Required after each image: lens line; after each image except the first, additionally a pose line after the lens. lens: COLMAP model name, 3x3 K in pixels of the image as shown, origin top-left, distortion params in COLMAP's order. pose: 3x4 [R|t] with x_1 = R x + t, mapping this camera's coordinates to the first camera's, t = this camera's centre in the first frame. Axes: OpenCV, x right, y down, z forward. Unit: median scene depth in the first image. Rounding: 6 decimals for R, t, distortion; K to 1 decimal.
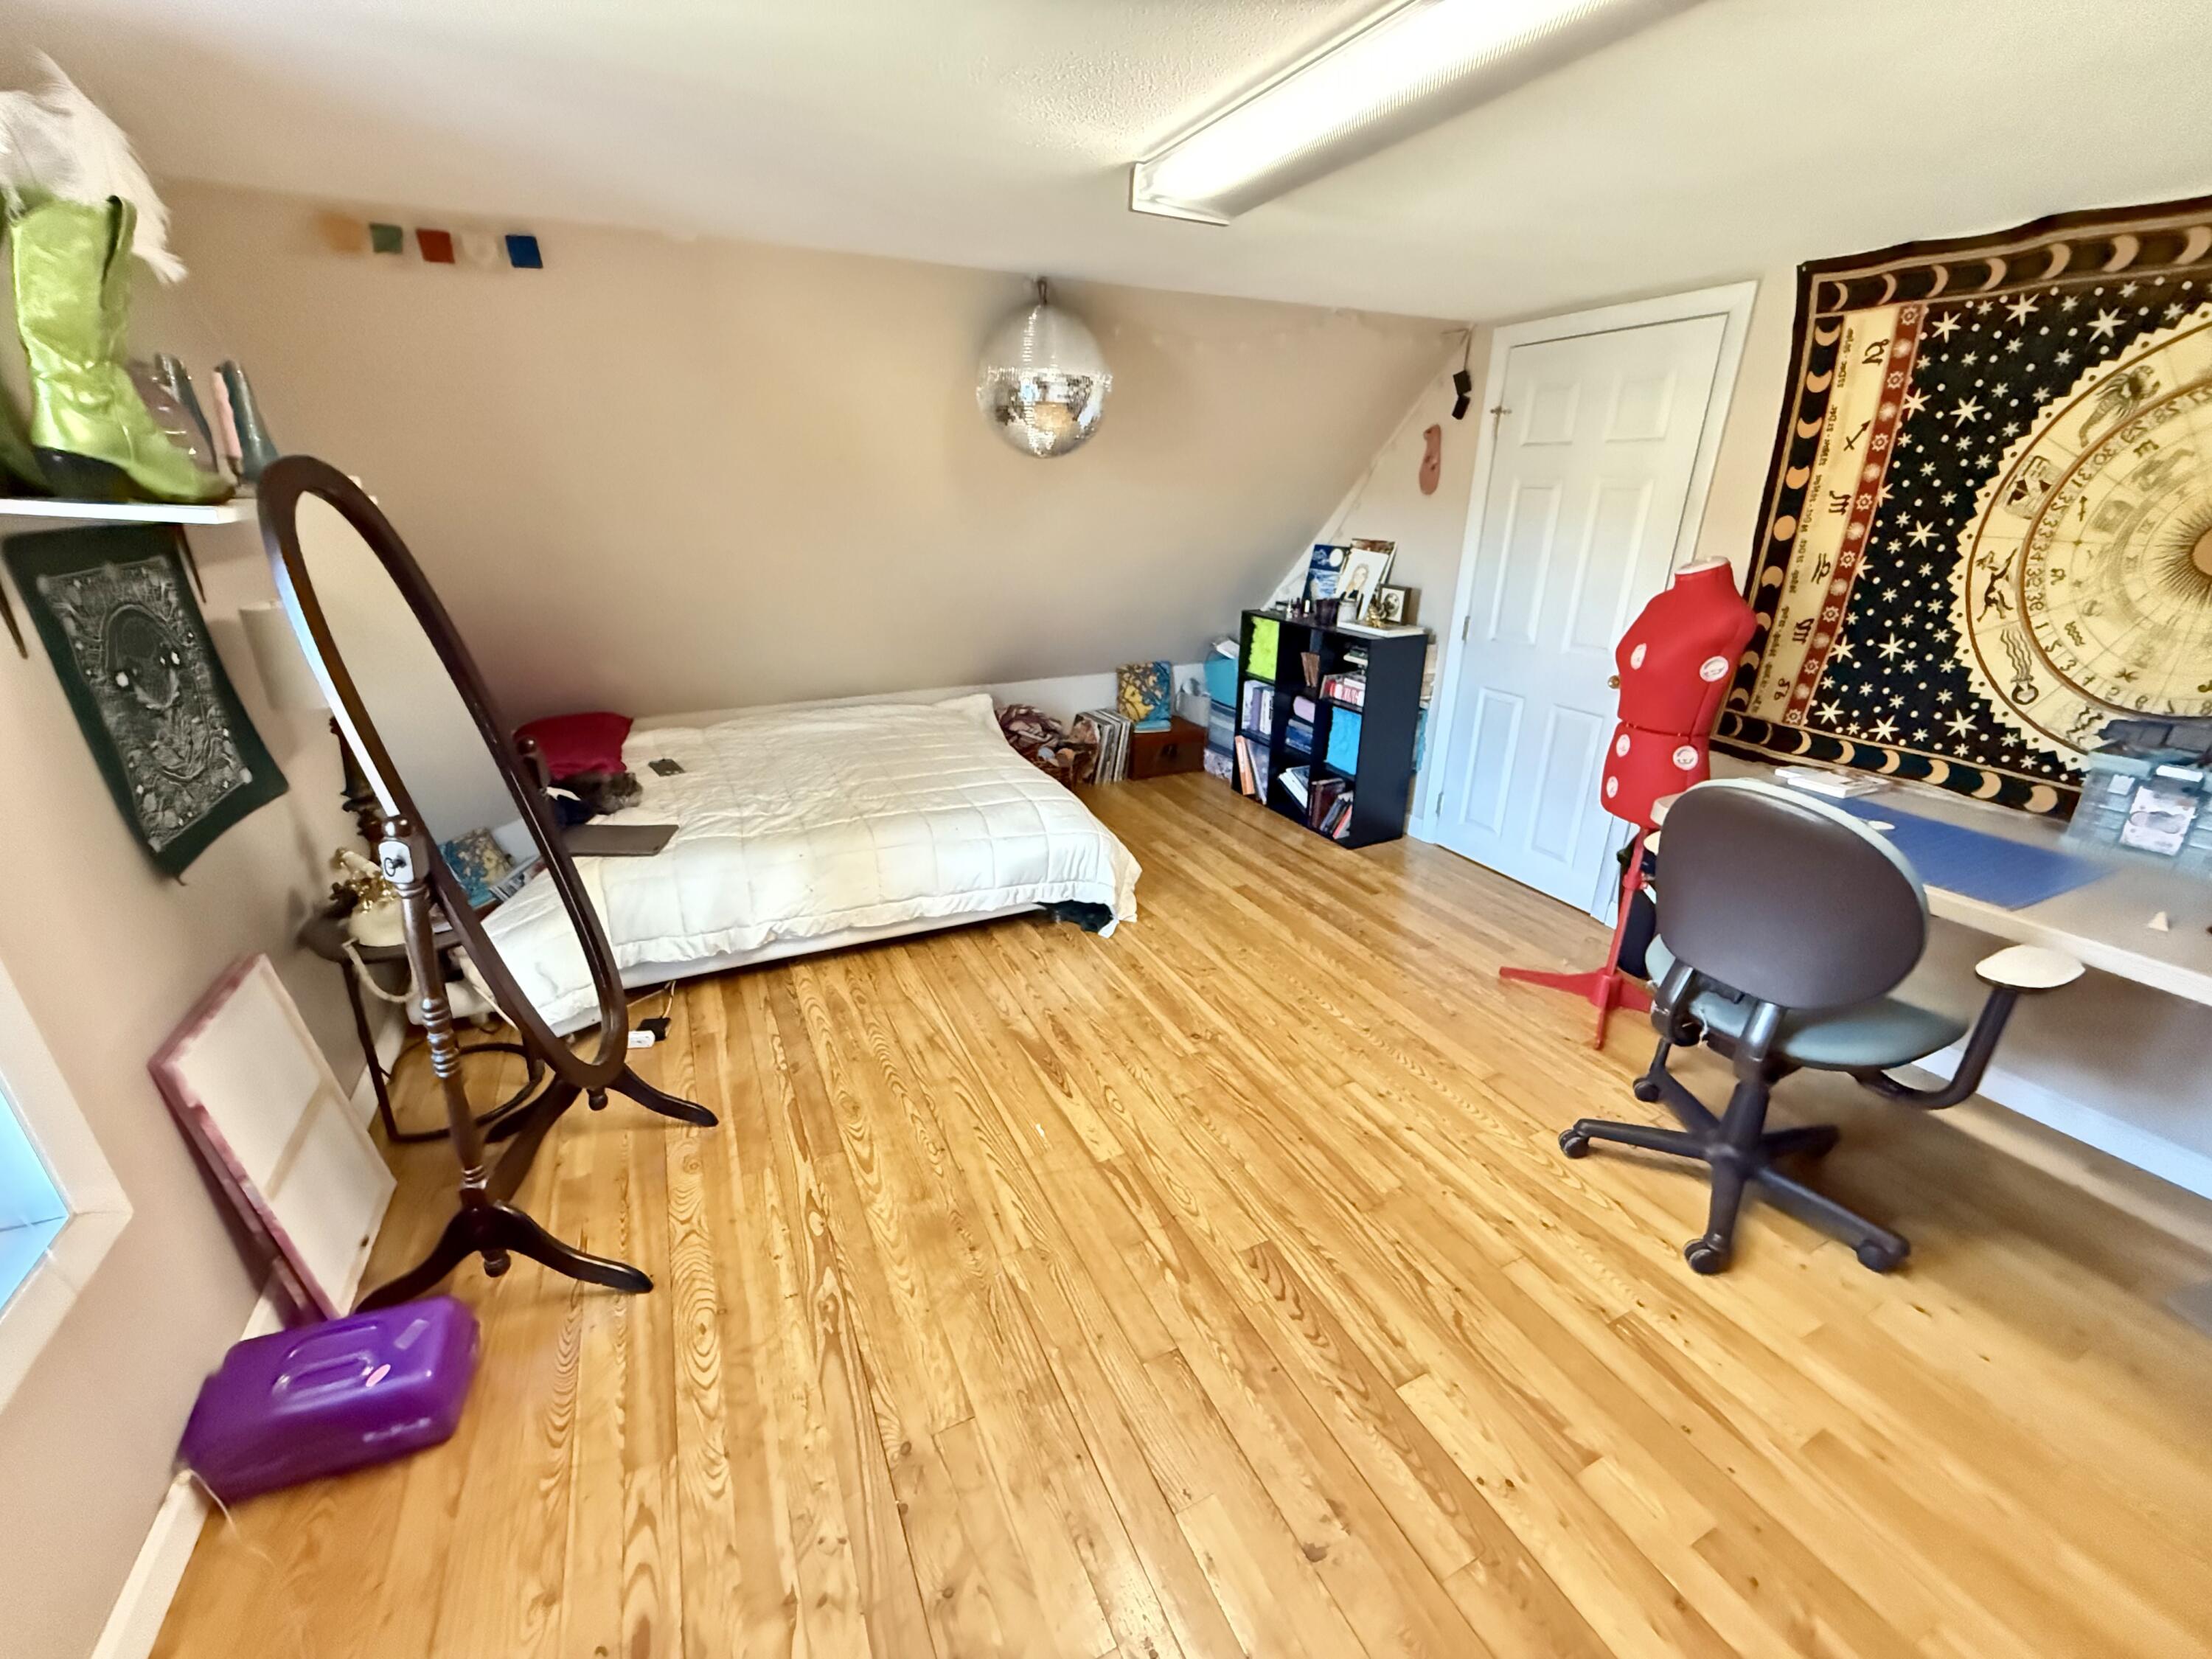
lens RADIAL K [[889.0, 0, 1101.5], [0, 889.0, 831.6], [0, 0, 1]] dist [0.001189, -0.000361]
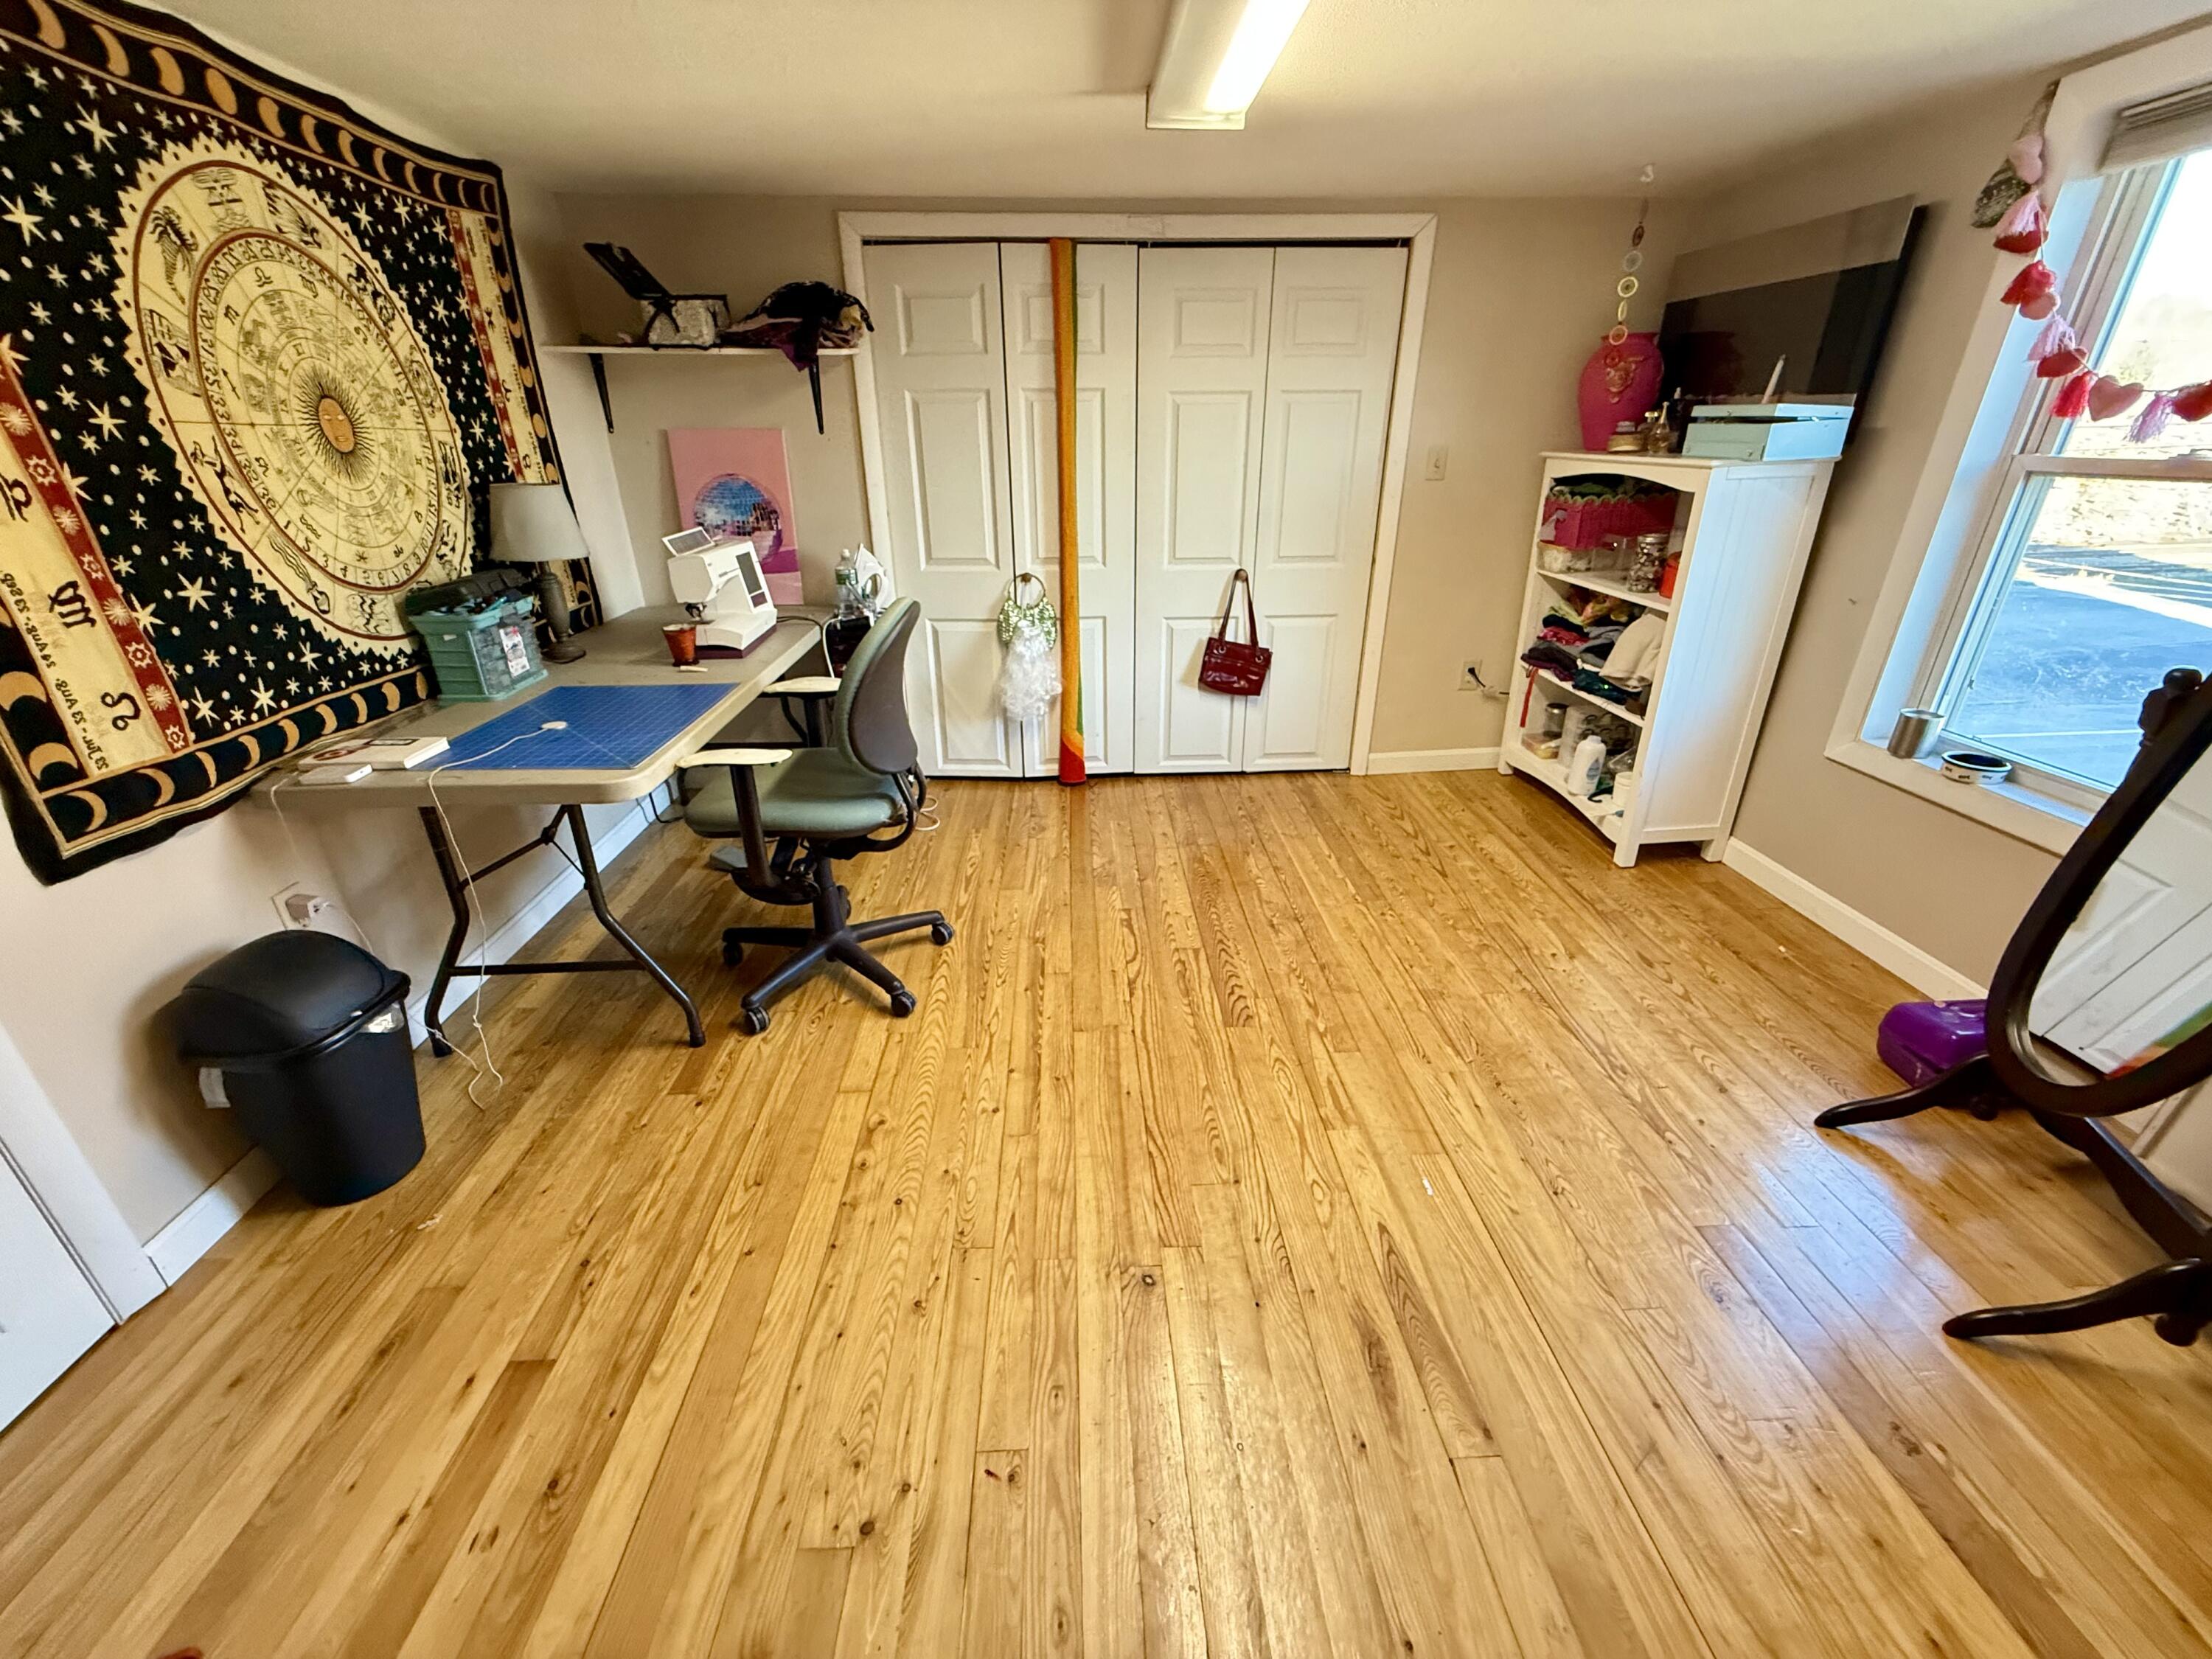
lens RADIAL K [[889.0, 0, 1101.8], [0, 889.0, 830.1], [0, 0, 1]] dist [0.001189, -0.000361]
pose [[-0.916264, -0.163239, 0.365805, -0.040662], [0.148825, 0.709111, 0.689212, -0.474130], [-0.371902, 0.685941, -0.625439, 1.375116]]
